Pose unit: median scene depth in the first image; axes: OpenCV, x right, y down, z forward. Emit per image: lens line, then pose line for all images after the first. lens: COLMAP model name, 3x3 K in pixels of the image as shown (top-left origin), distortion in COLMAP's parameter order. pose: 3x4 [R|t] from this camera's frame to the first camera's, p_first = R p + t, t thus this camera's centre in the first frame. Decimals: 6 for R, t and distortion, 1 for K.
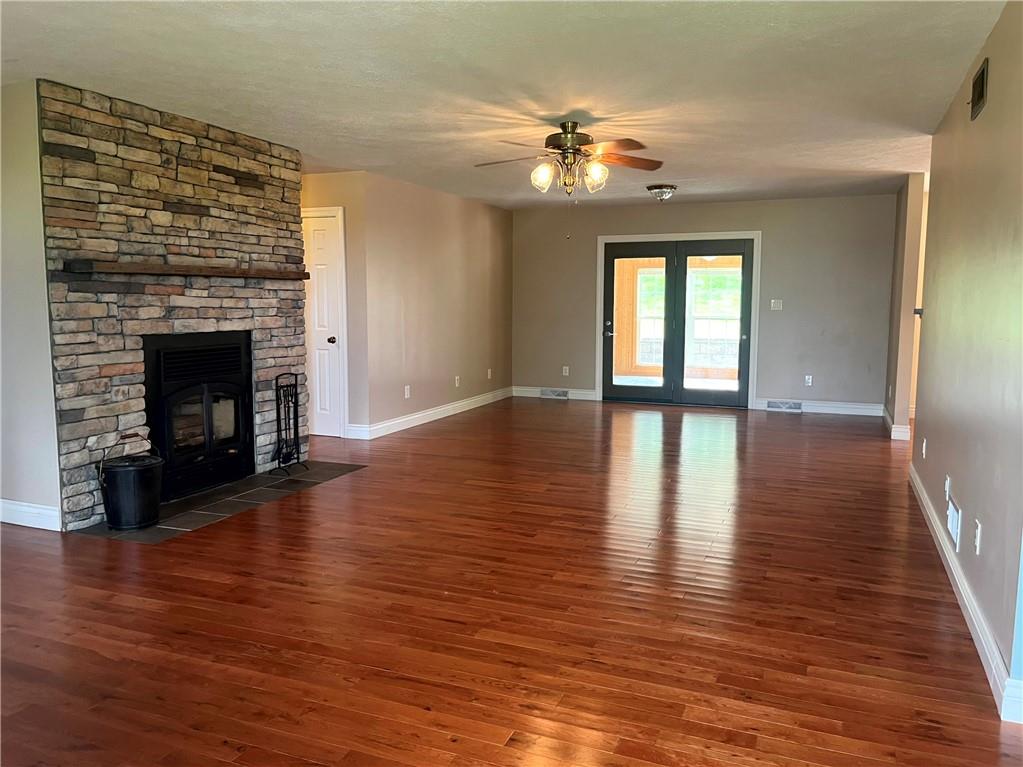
lens RADIAL K [[770.2, 0, 509.8], [0, 770.2, 386.8], [0, 0, 1]] dist [0.056693, -0.067547]
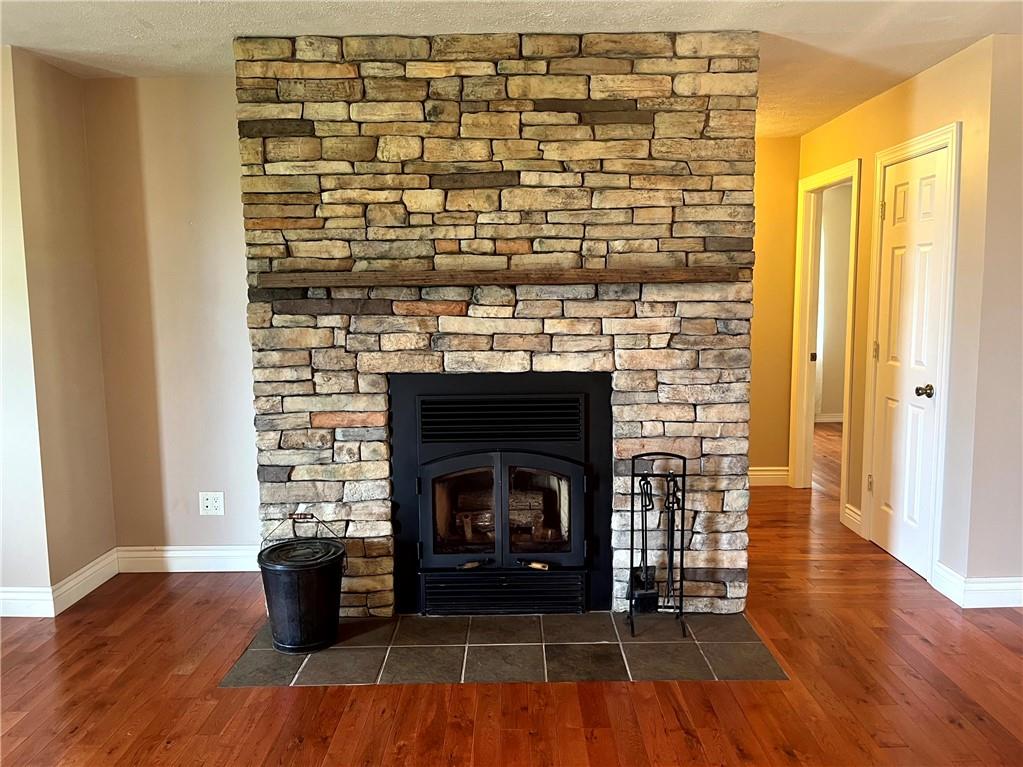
lens RADIAL K [[770.2, 0, 509.8], [0, 770.2, 386.8], [0, 0, 1]] dist [0.056693, -0.067547]
pose [[0.384872, 0.097718, -0.917782, 0.197226], [-0.091703, 0.993508, 0.067325, -0.105611], [0.918403, 0.058252, 0.391335, 0.786869]]
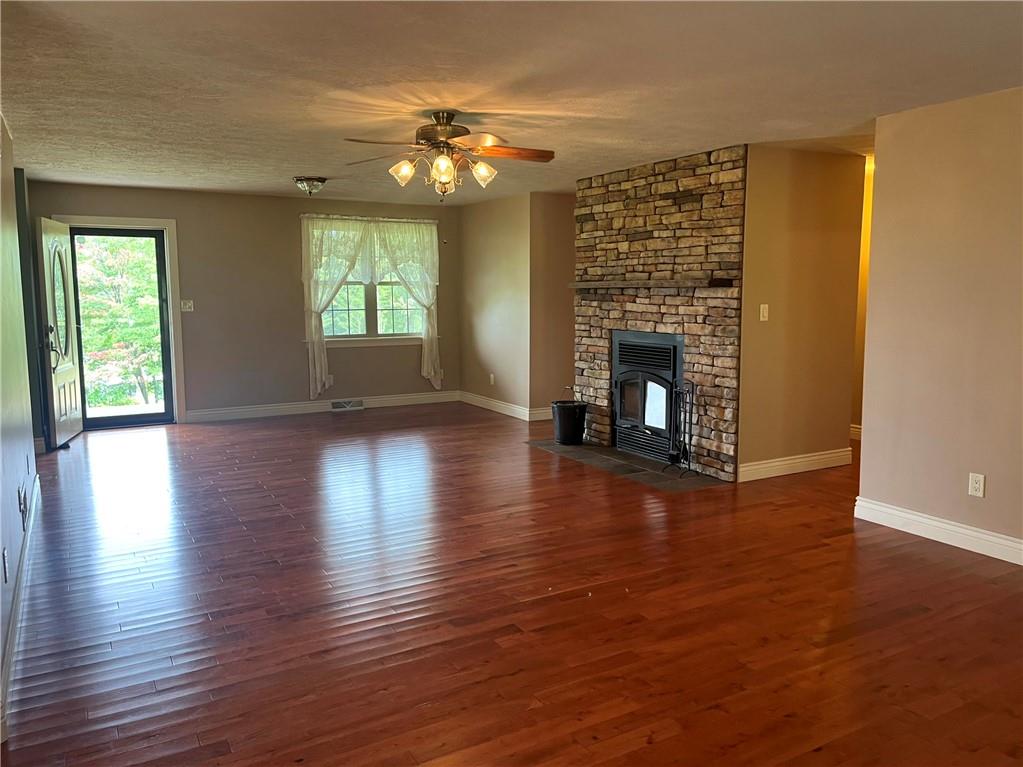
lens RADIAL K [[770.2, 0, 509.8], [0, 770.2, 386.8], [0, 0, 1]] dist [0.056693, -0.067547]
pose [[-0.613423, 0.094876, -0.784035, 0.758887], [-0.091309, 0.977580, 0.189736, -0.208120], [0.784459, 0.187978, -0.591007, 1.642950]]
